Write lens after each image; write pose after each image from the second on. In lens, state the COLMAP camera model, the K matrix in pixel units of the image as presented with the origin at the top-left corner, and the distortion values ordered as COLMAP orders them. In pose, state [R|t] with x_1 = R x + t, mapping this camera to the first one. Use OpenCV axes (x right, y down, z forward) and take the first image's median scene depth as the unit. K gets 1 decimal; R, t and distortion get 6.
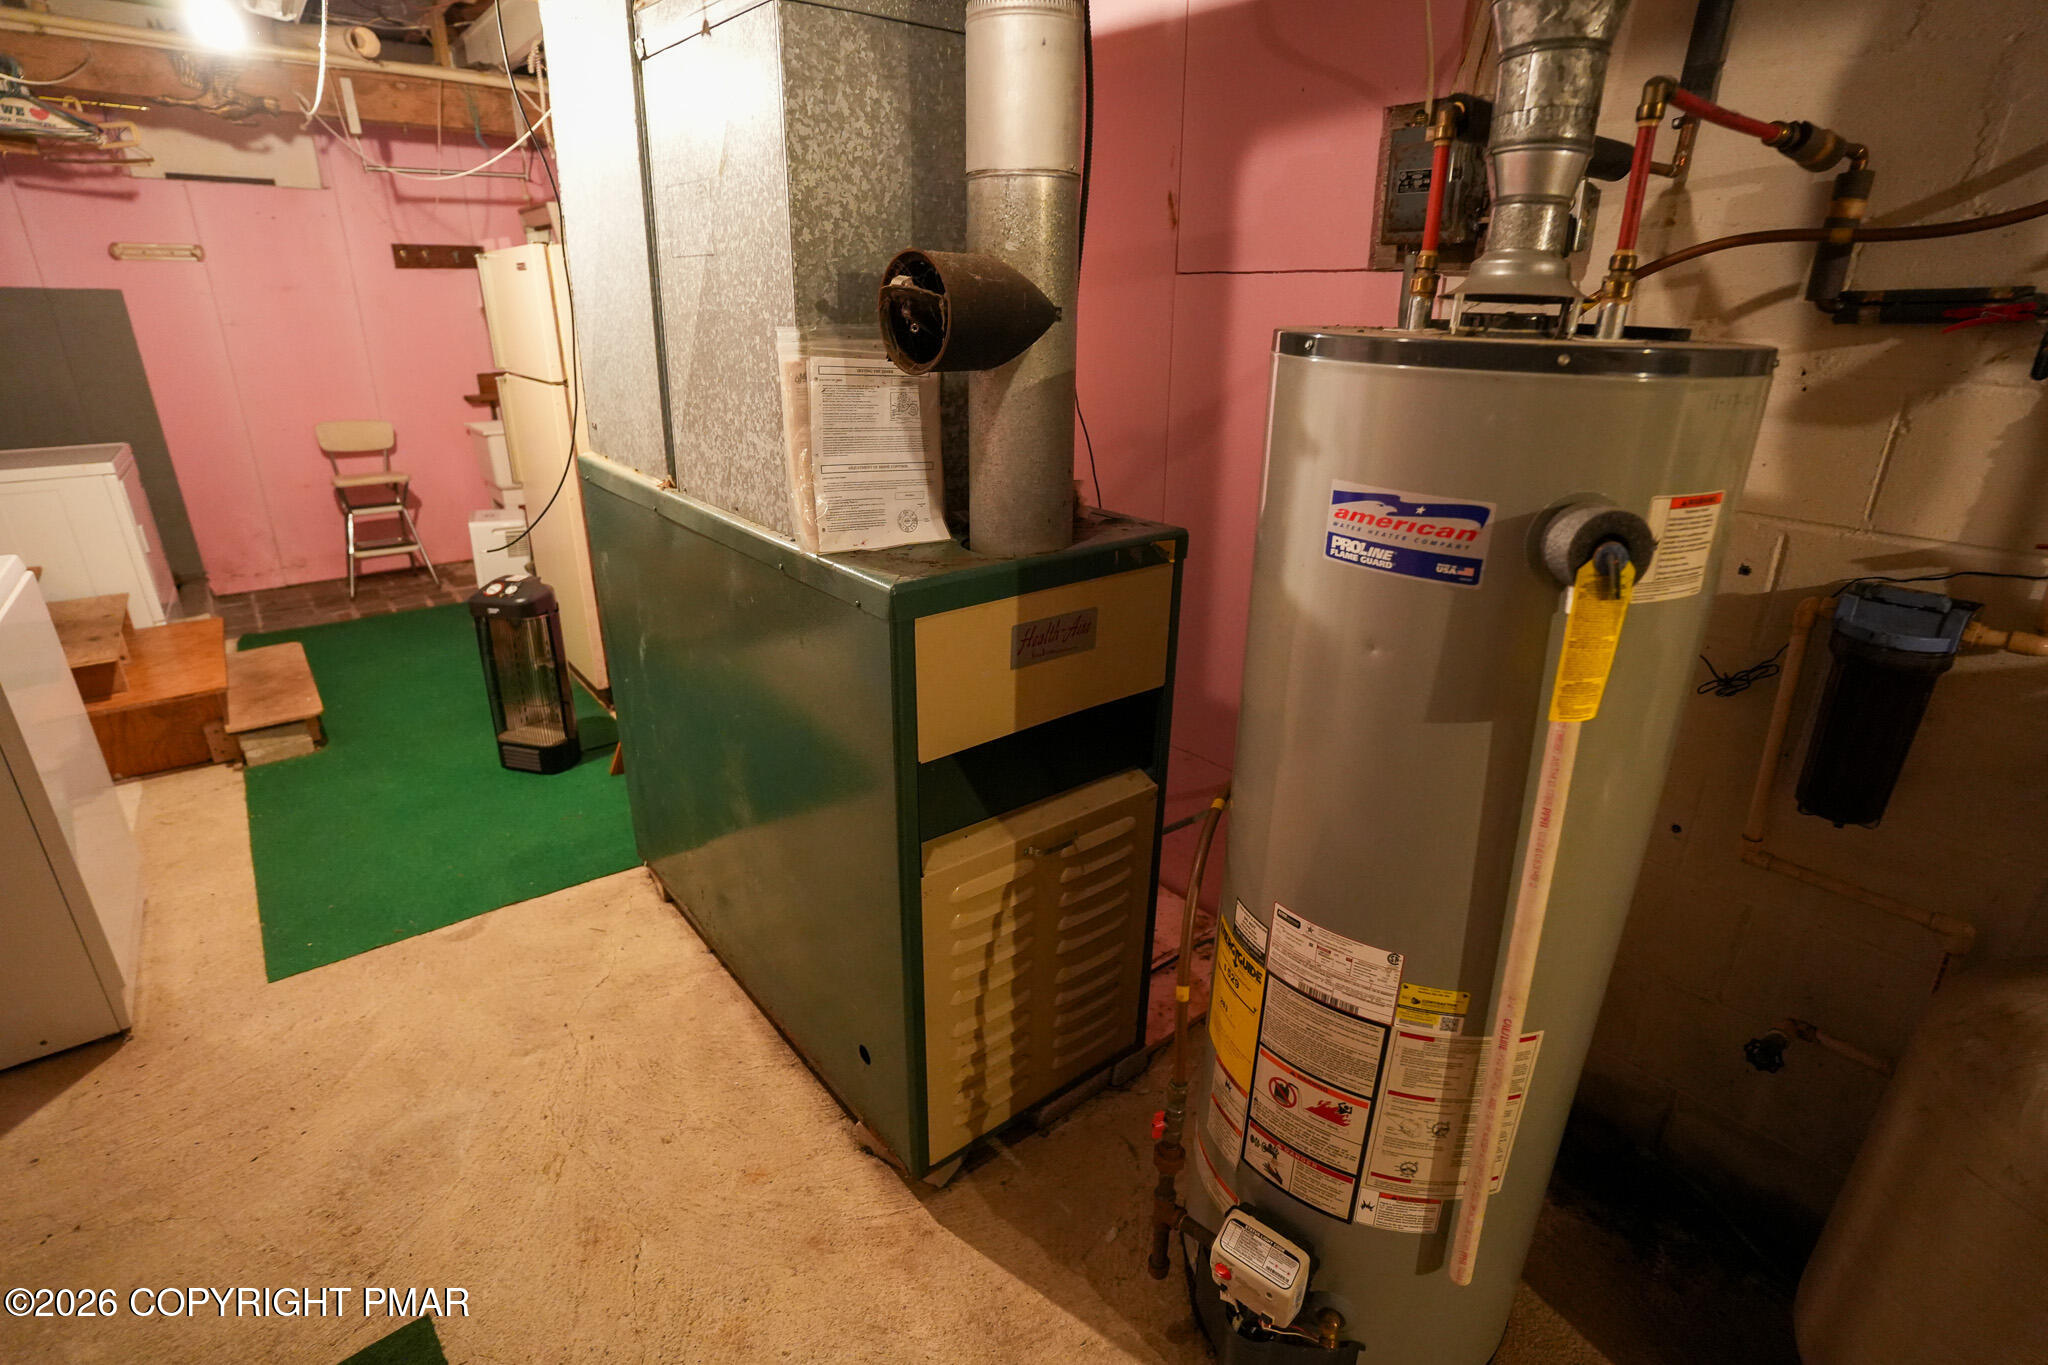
lens RADIAL K [[996.1, 0, 1024.0], [0, 996.1, 682.5], [0, 0, 1]] dist [-0.088896, 0.042948]
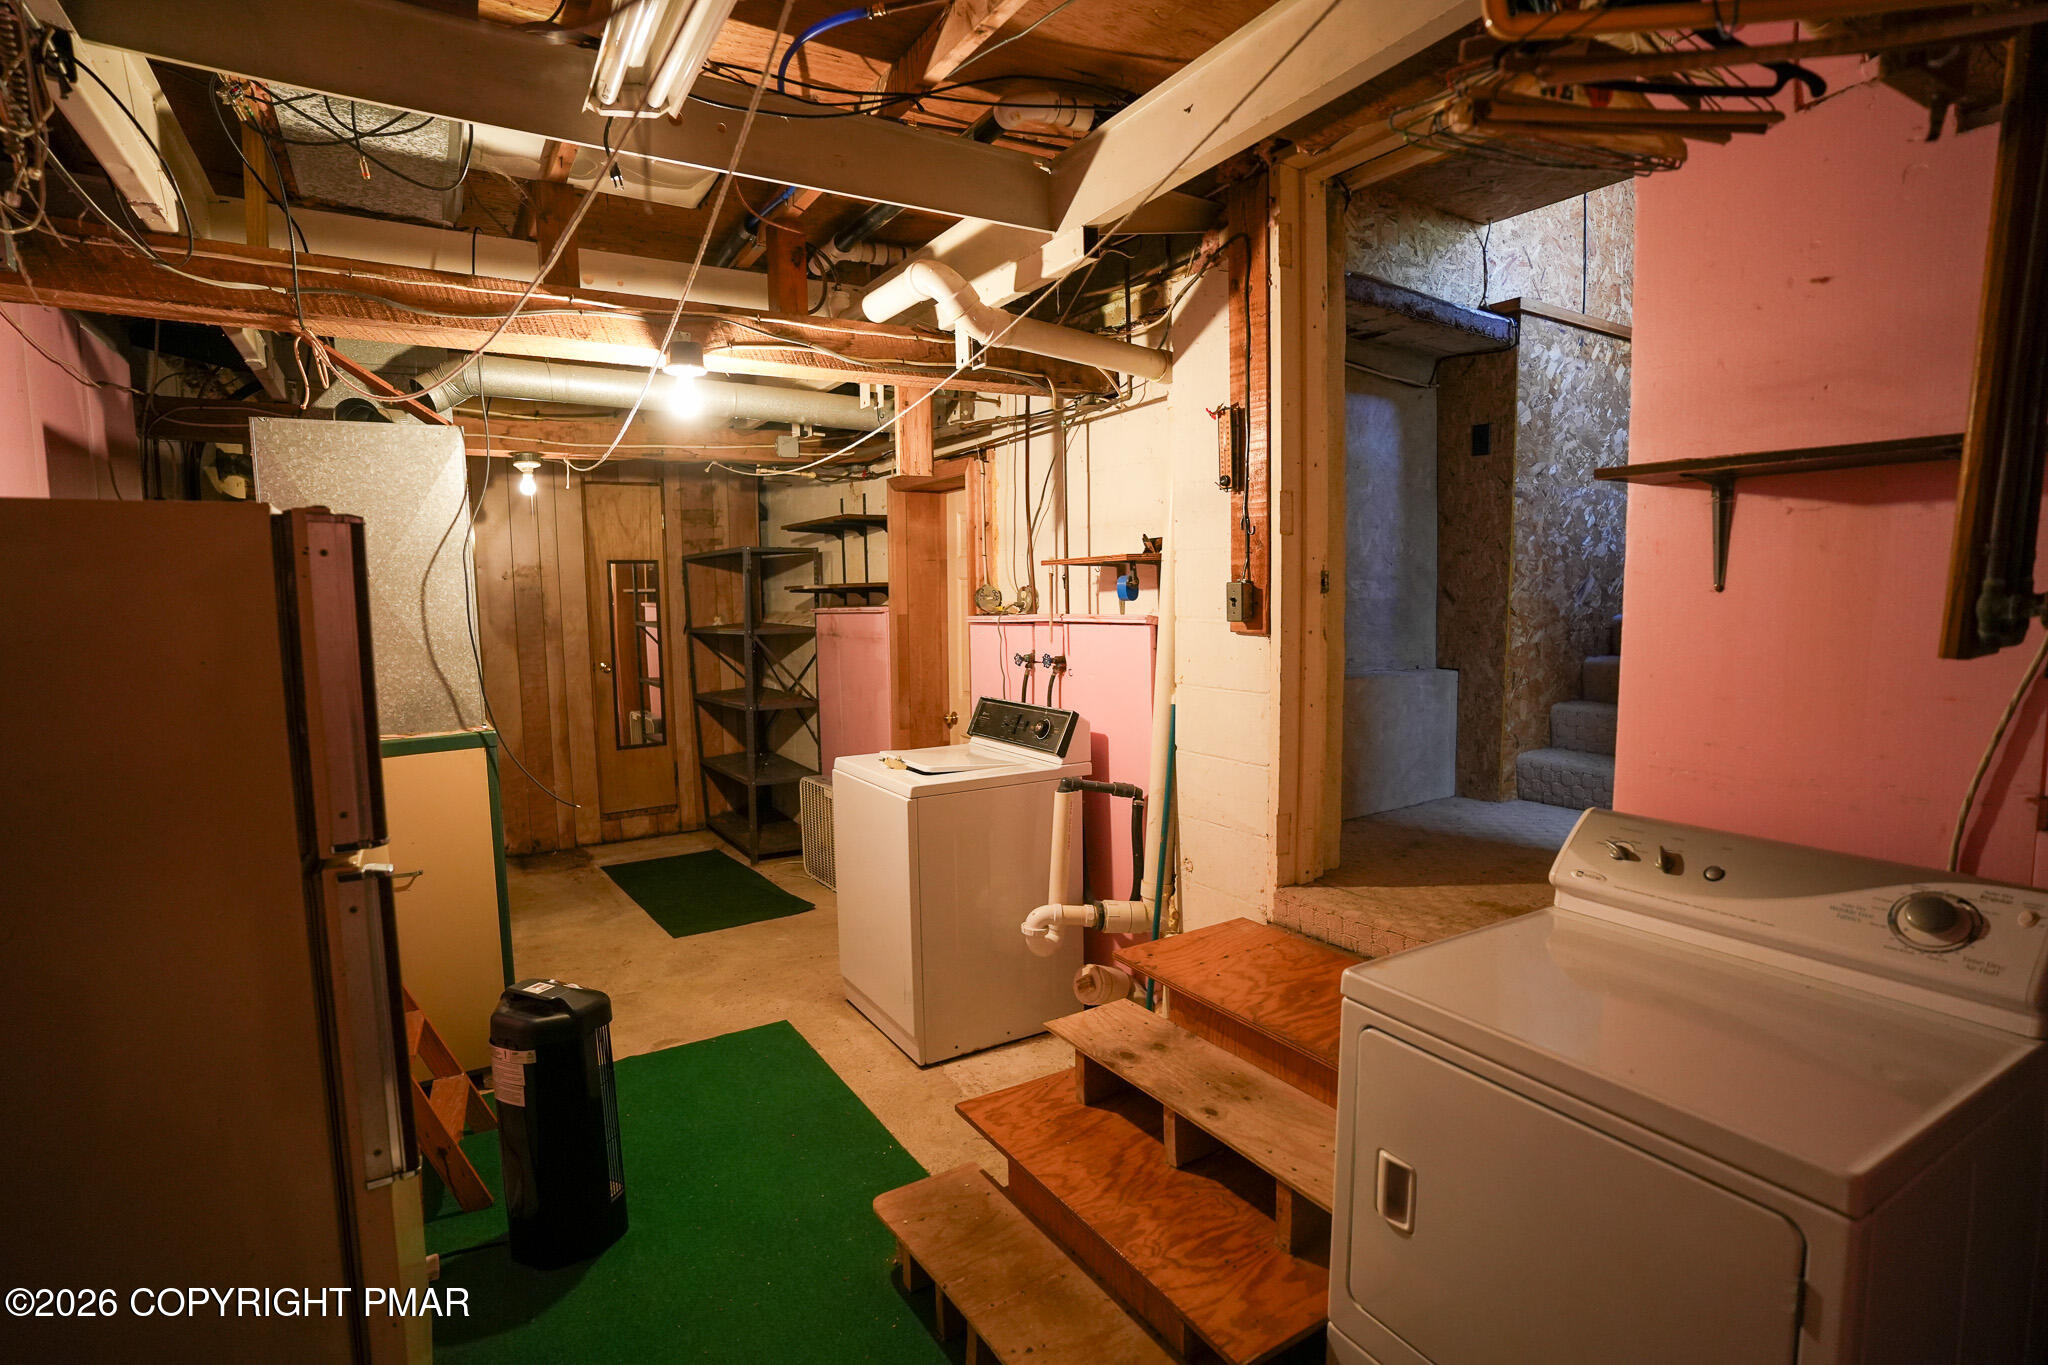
lens RADIAL K [[996.1, 0, 1024.0], [0, 996.1, 682.5], [0, 0, 1]] dist [-0.088896, 0.042948]
pose [[-0.992076, 0.001653, 0.125625, -1.380438], [0.058683, 0.890231, 0.451714, -0.870071], [-0.111088, 0.455507, -0.883274, 2.123474]]
